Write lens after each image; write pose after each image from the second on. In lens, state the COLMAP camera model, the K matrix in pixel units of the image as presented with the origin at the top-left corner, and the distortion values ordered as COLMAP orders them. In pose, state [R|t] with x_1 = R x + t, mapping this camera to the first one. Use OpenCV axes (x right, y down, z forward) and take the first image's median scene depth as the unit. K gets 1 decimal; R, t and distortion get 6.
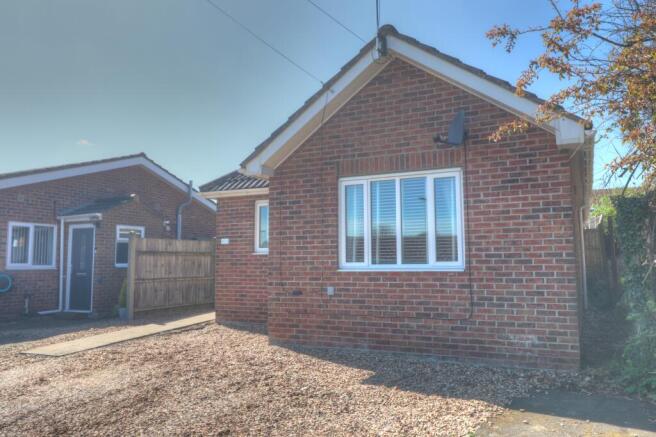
lens RADIAL K [[535.0, 0, 327.4], [0, 535.0, 217.9], [0, 0, 1]] dist [-0.003946, -0.001464]
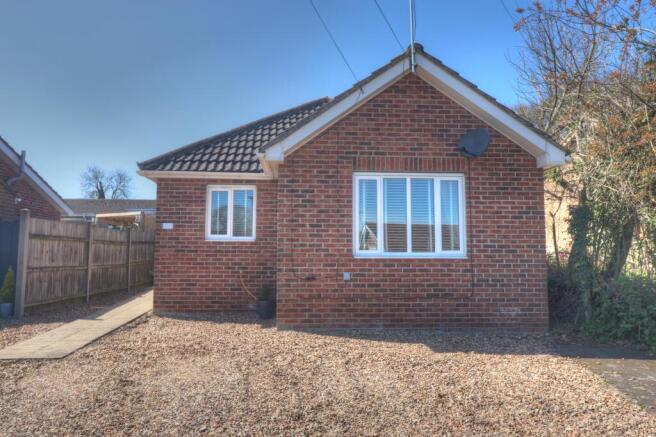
lens RADIAL K [[535.0, 0, 327.3], [0, 535.0, 217.7], [0, 0, 1]] dist [-0.003946, -0.001464]
pose [[0.857614, 0.049428, 0.511912, -0.601667], [-0.054151, 0.998517, -0.005693, 0.028028], [-0.511435, -0.022838, 0.859019, 0.101058]]
